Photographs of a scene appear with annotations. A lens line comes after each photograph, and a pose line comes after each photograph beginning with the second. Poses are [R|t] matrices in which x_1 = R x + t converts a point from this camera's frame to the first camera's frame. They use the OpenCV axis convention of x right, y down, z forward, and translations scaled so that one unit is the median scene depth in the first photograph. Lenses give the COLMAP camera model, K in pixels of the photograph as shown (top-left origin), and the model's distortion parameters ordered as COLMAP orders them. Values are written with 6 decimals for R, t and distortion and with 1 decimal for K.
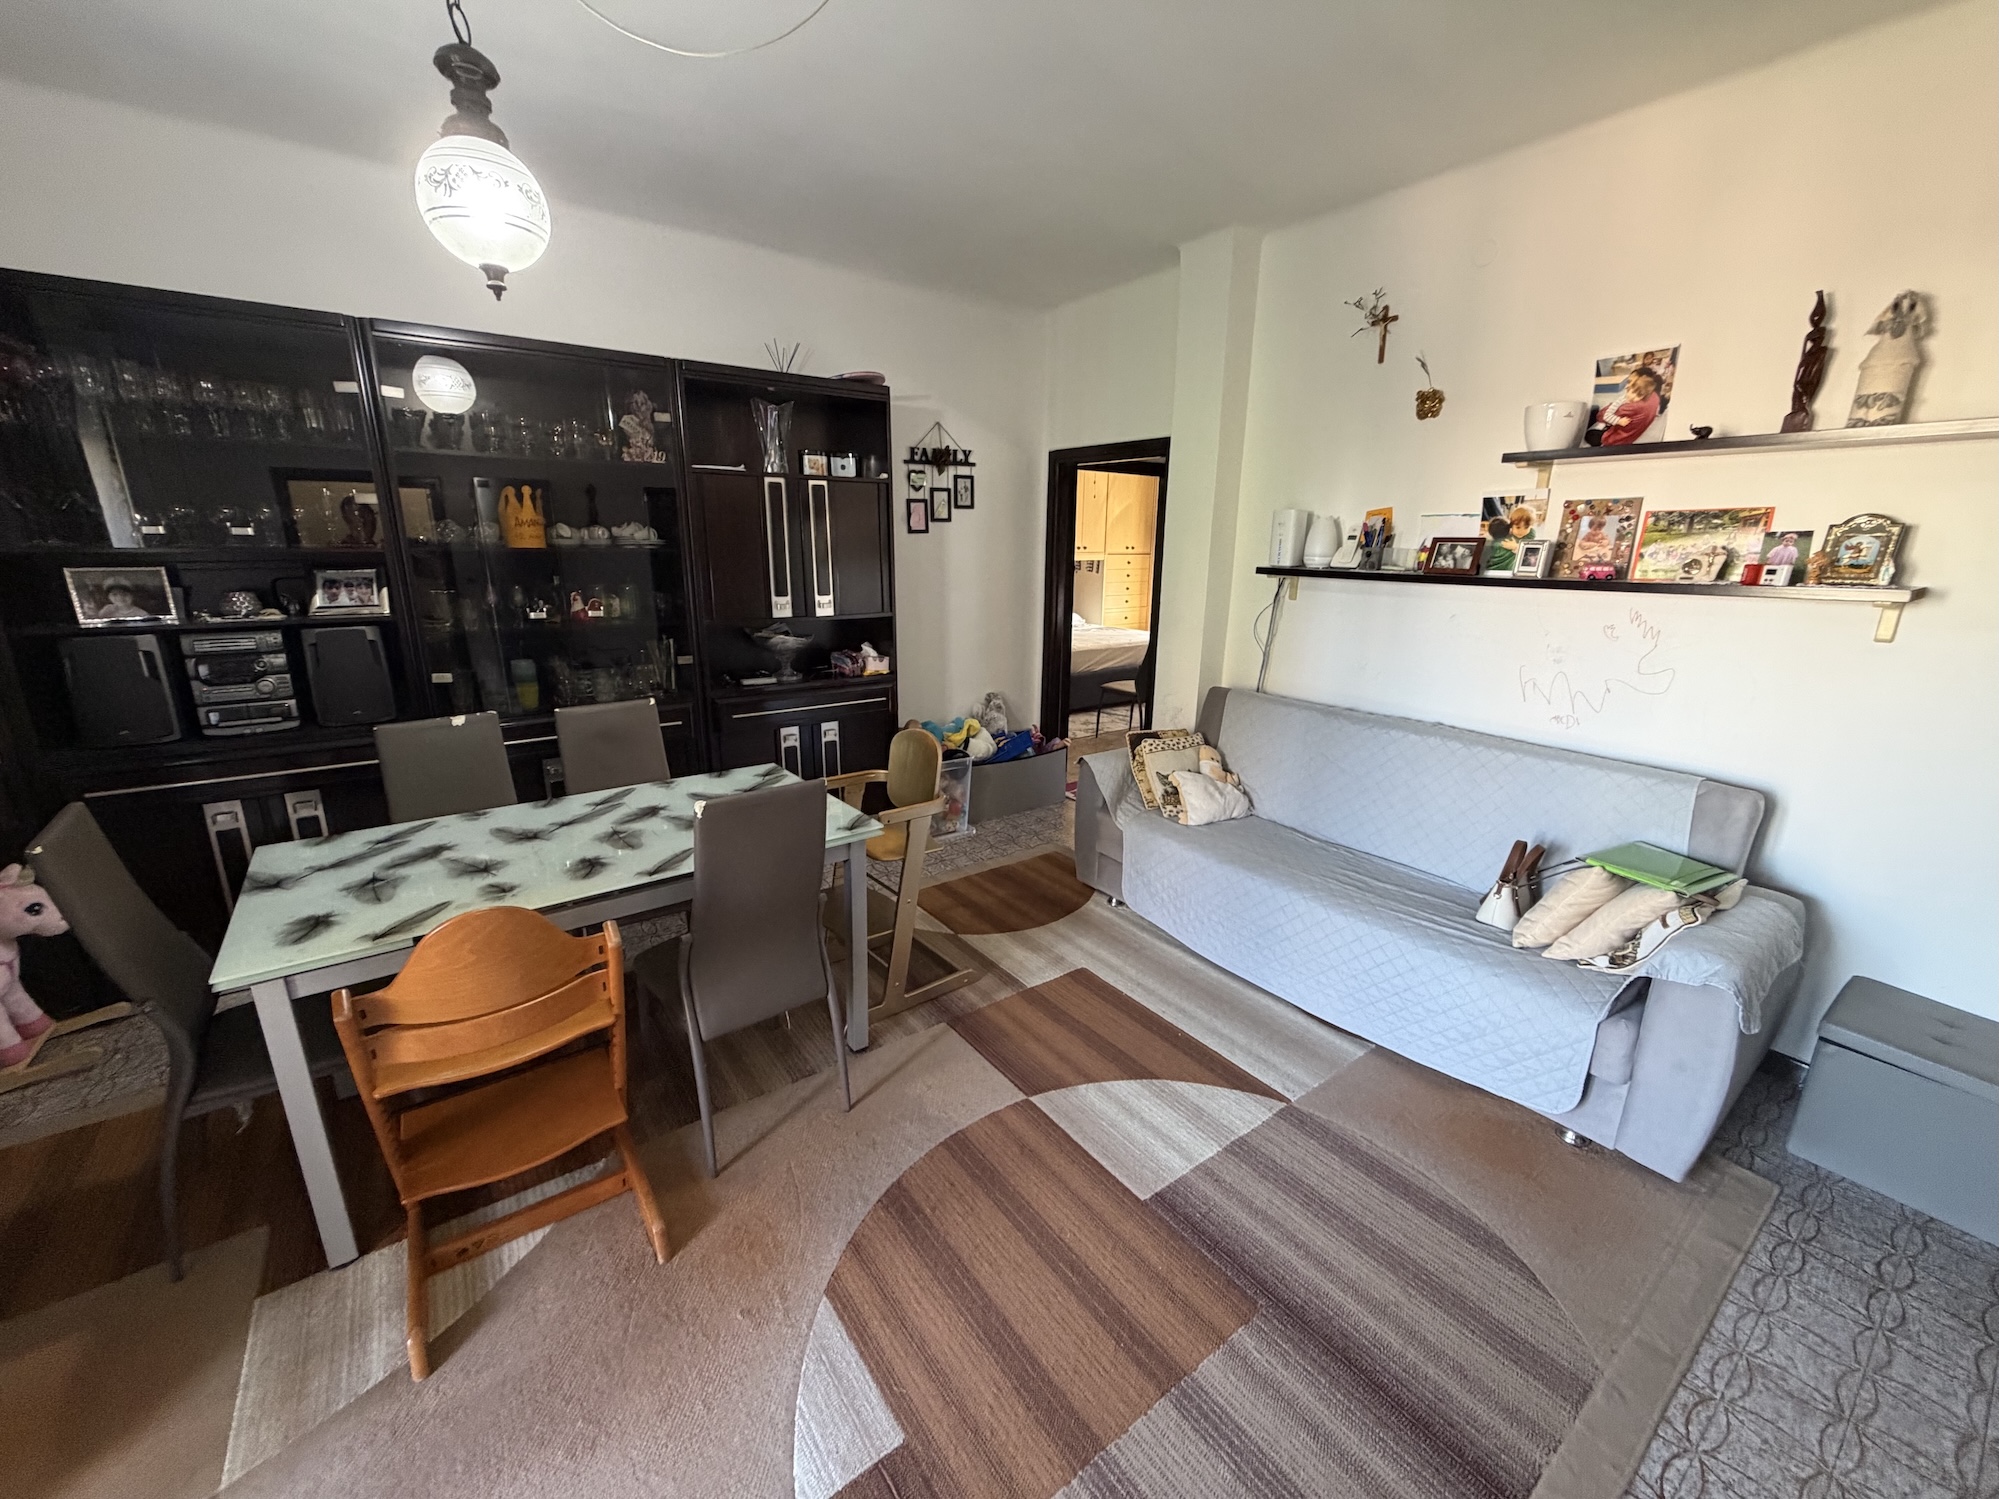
lens RADIAL K [[793.6, 0, 994.8], [0, 793.6, 751.6], [0, 0, 1]] dist [0.000334, 0.000031]
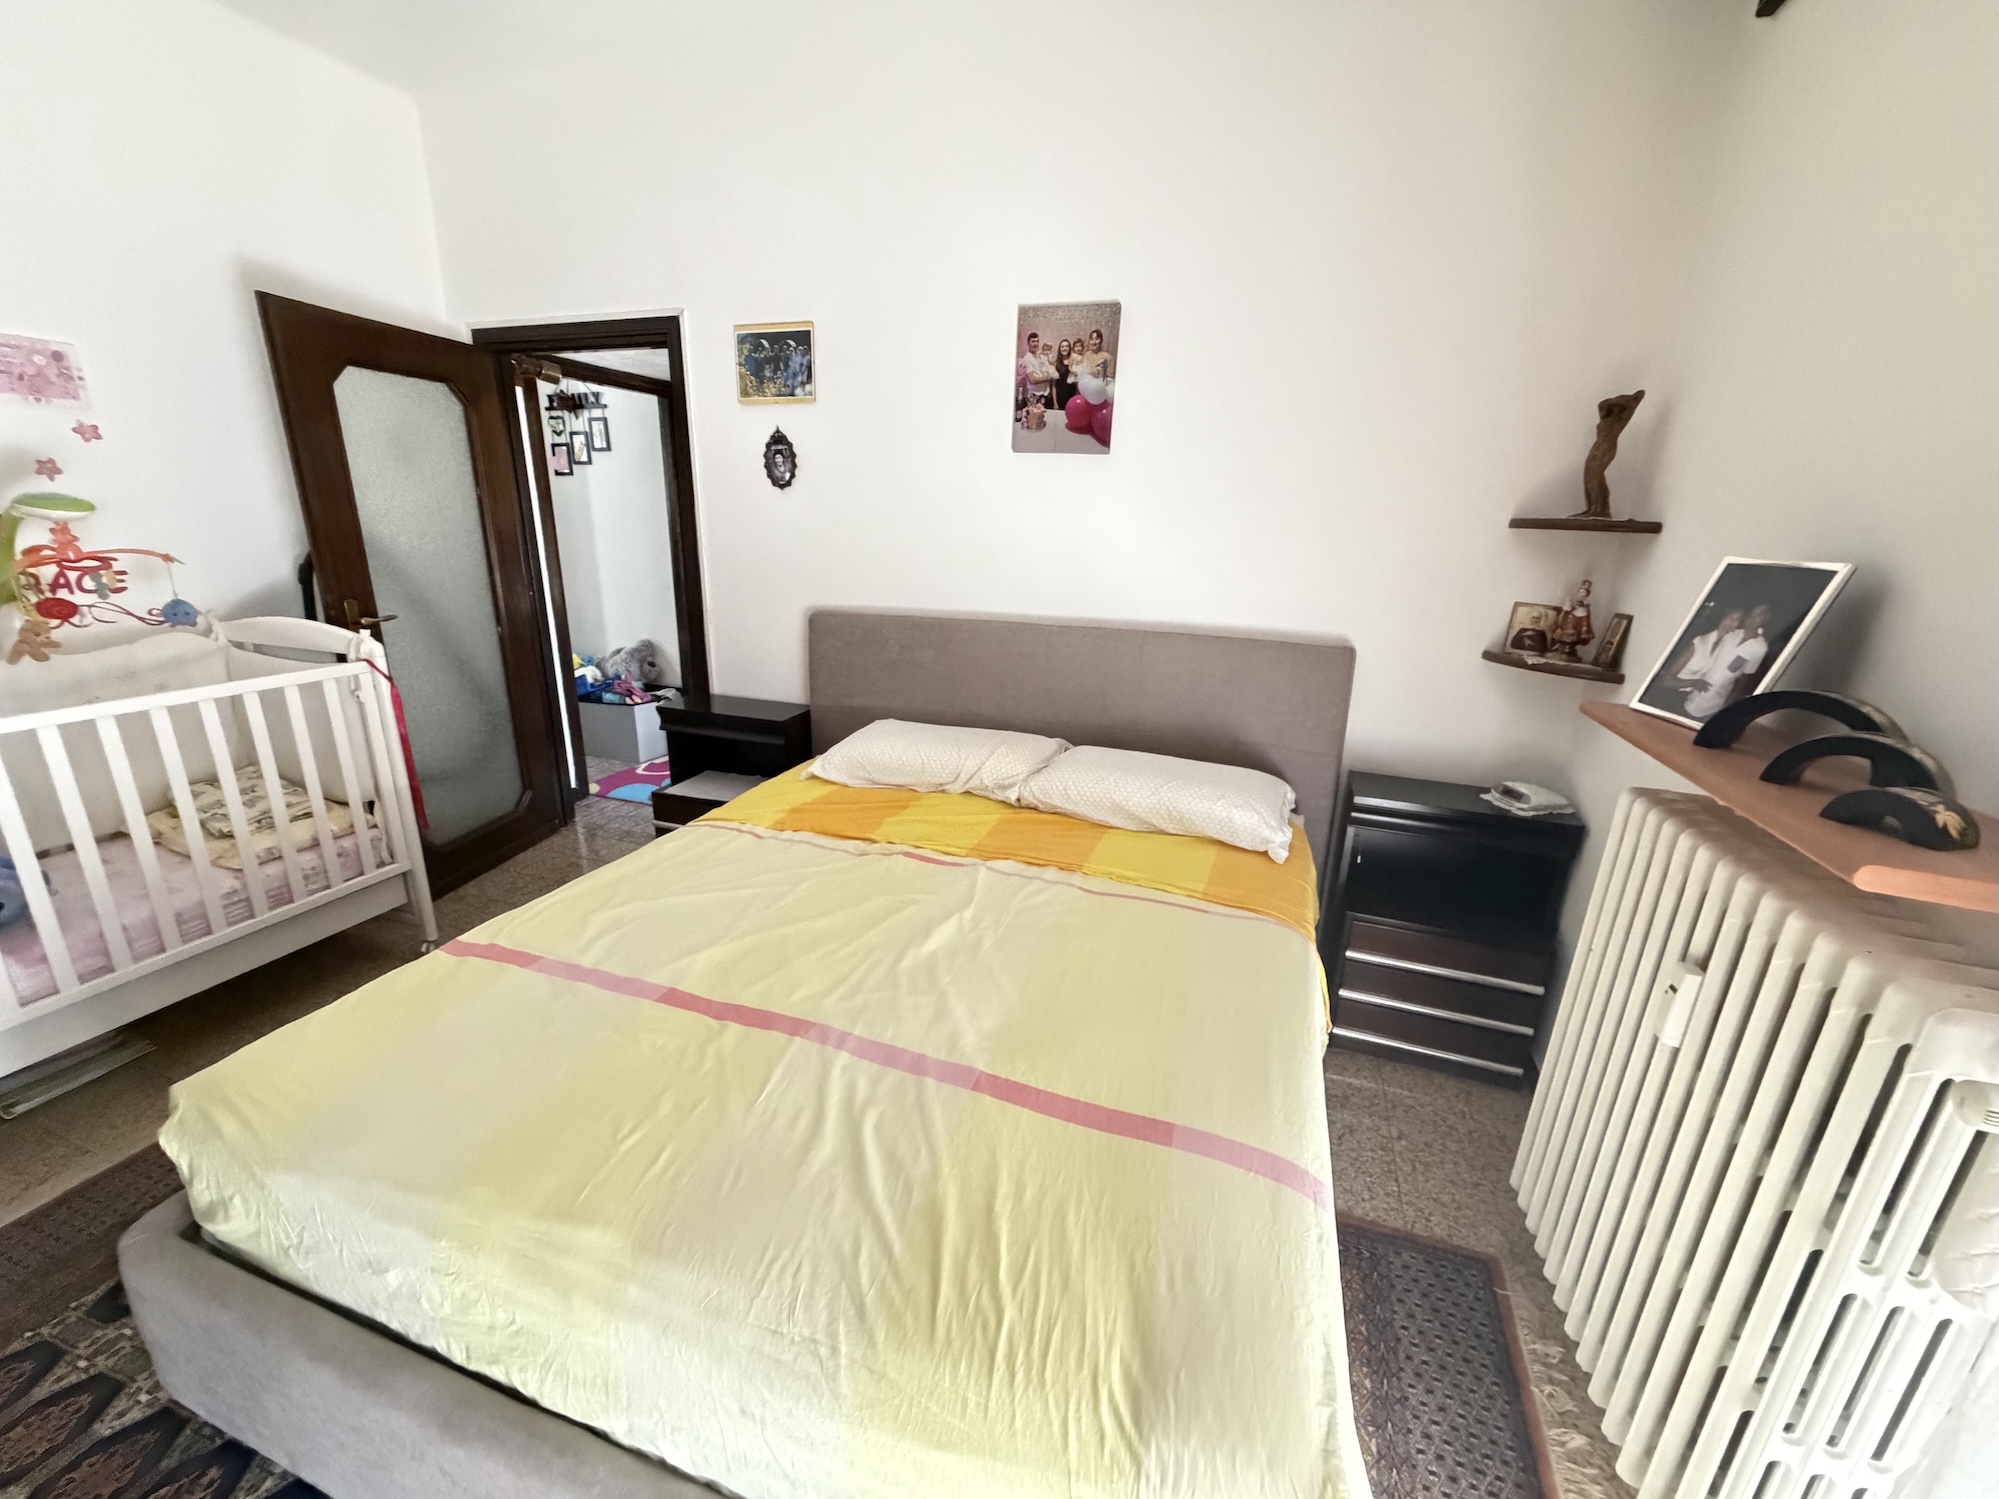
lens RADIAL K [[793.6, 0, 992.6], [0, 793.6, 751.3], [0, 0, 1]] dist [0.000334, 0.000031]
pose [[0.559121, 0.239130, -0.793852, 1.830951], [-0.236844, 0.963670, 0.123471, -0.285531], [0.794537, 0.118984, 0.595445, 1.337452]]
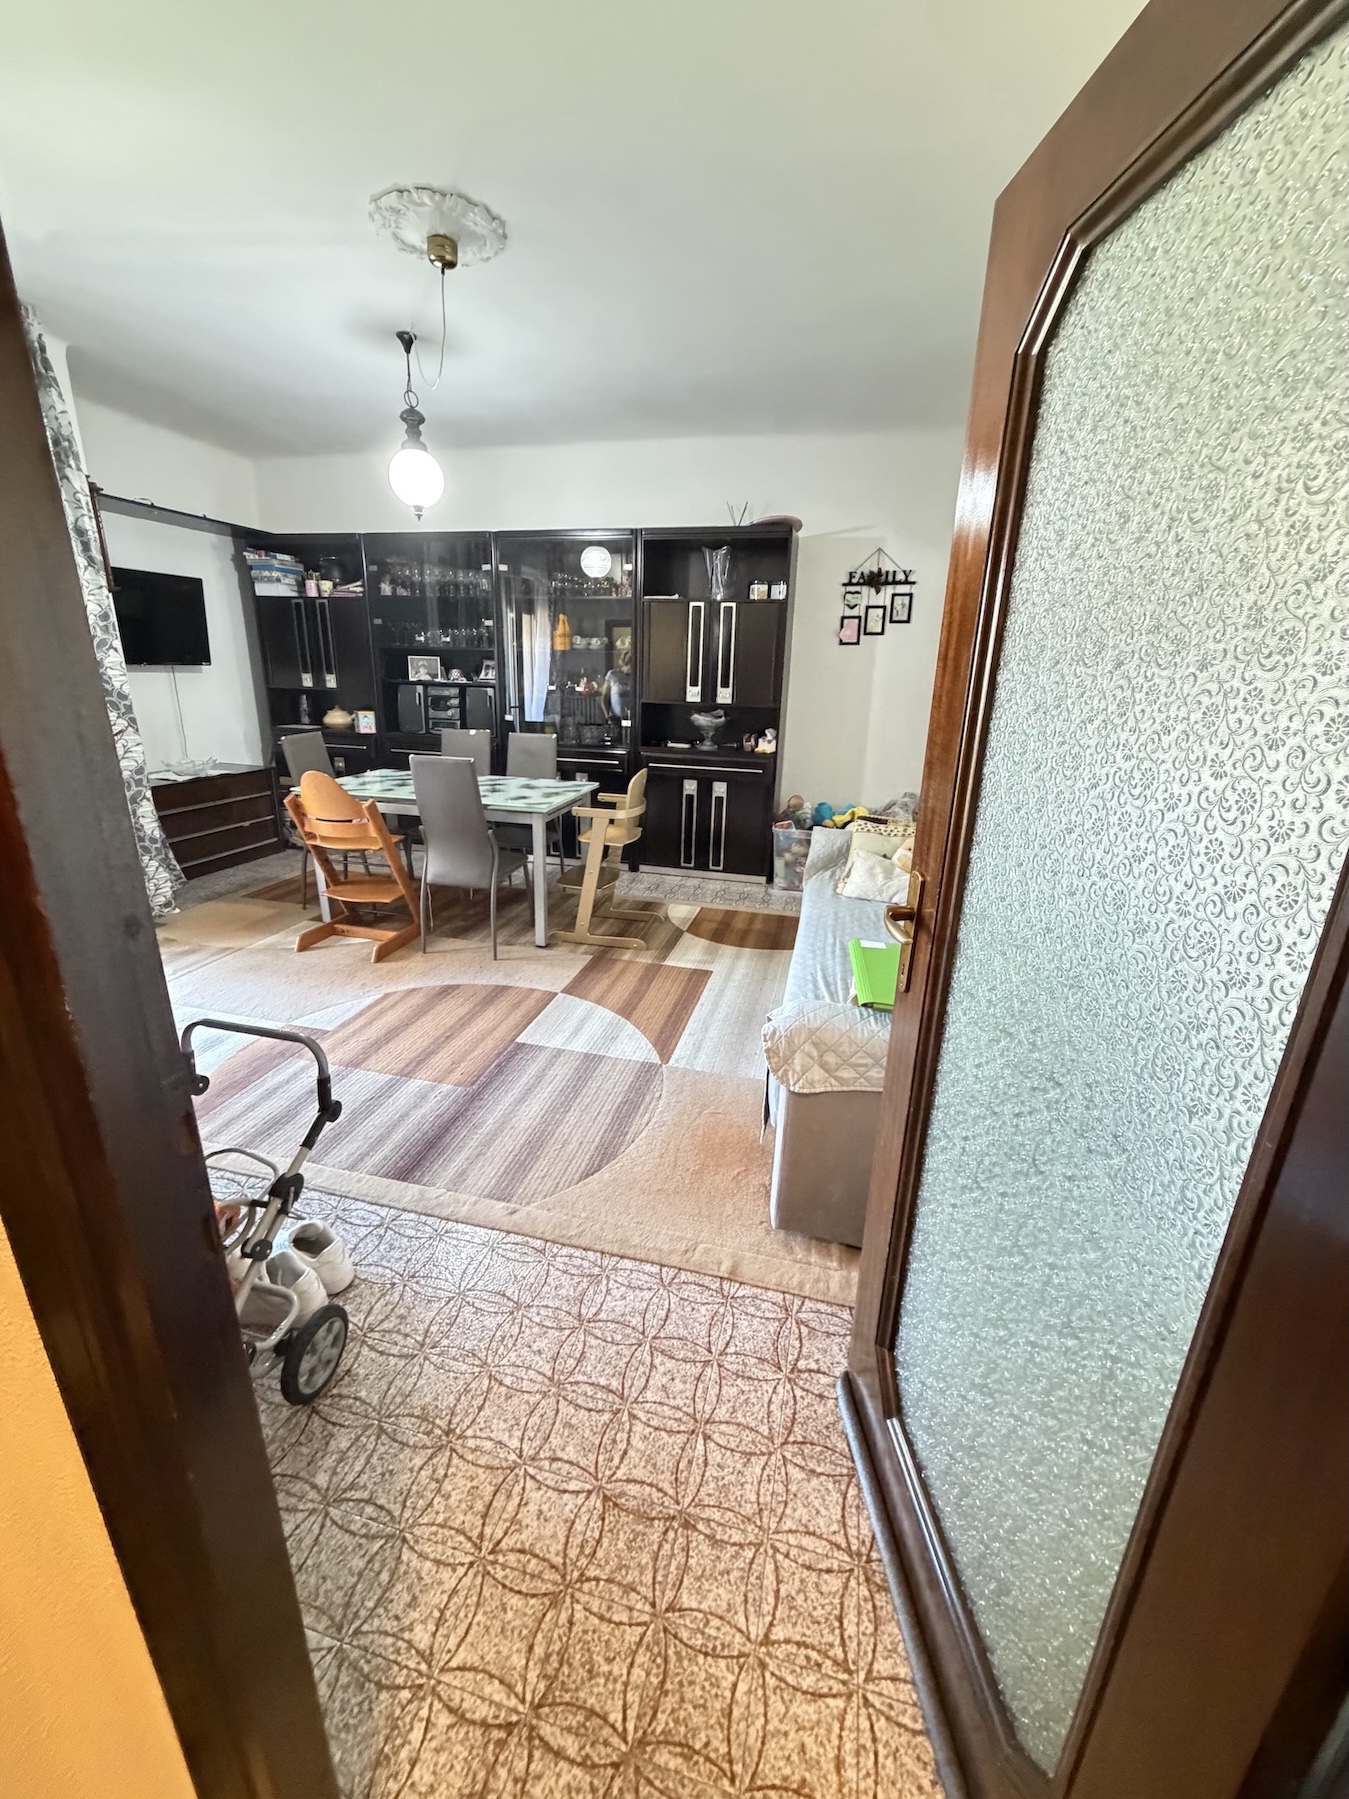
lens RADIAL K [[714.2, 0, 669.4], [0, 714.2, 894.3], [0, 0, 1]] dist [0.000334, 0.000031]
pose [[0.640816, 0.237970, -0.729880, 0.939159], [-0.217904, 0.968022, 0.124300, 0.022113], [0.736120, 0.079390, 0.672179, 0.163041]]
